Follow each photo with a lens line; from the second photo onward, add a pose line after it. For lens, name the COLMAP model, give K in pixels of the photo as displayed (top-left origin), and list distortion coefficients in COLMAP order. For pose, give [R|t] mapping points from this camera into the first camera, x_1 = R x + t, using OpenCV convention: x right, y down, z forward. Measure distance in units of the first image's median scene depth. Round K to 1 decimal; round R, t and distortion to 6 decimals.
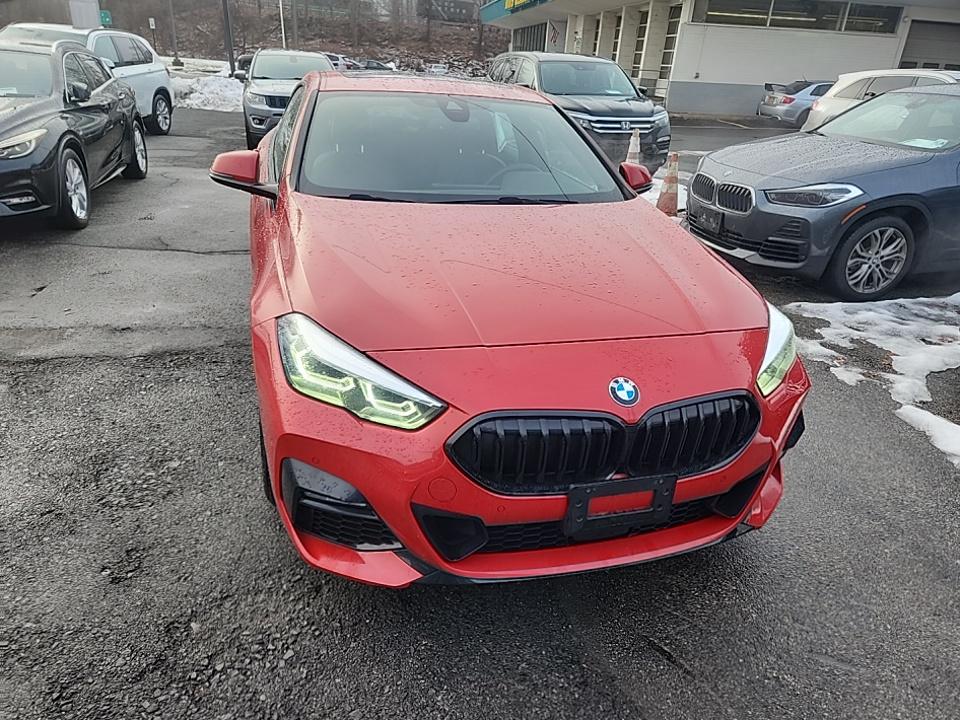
lens RADIAL K [[645.5, 0, 480.0], [0, 645.5, 360.0], [0, 0, 1]] dist [0.063585, -0.042858]
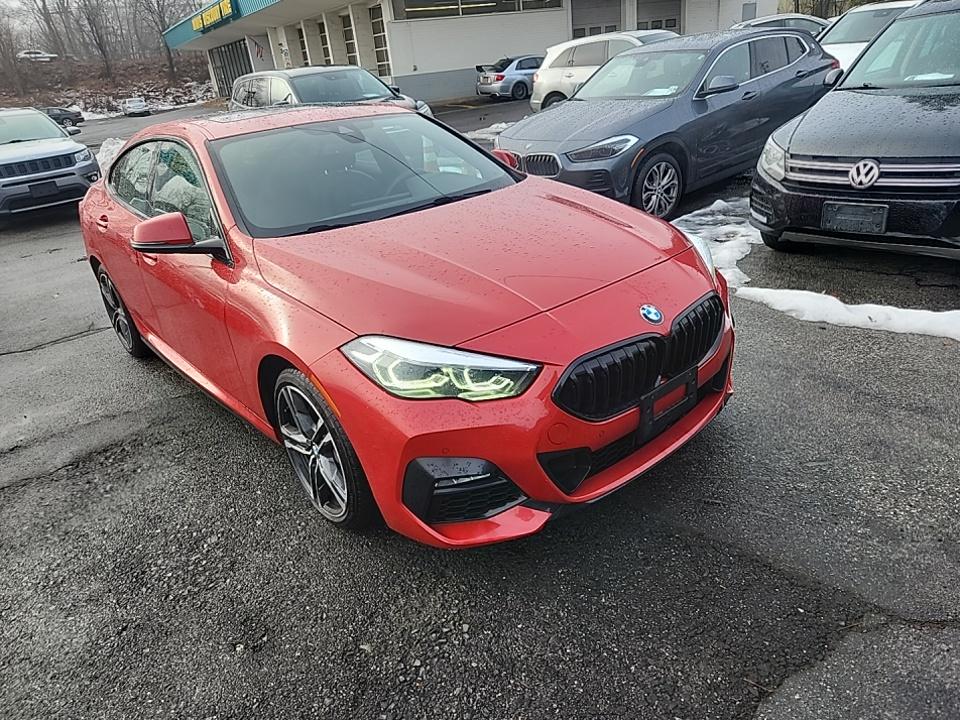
lens RADIAL K [[647.4, 0, 479.6], [0, 647.4, 349.9], [0, 0, 1]] dist [0.071876, -0.060991]
pose [[0.897501, -0.299599, 0.323624, -0.213452], [0.304912, 0.951720, 0.035459, -0.013719], [-0.318623, 0.066853, 0.945521, -0.039571]]
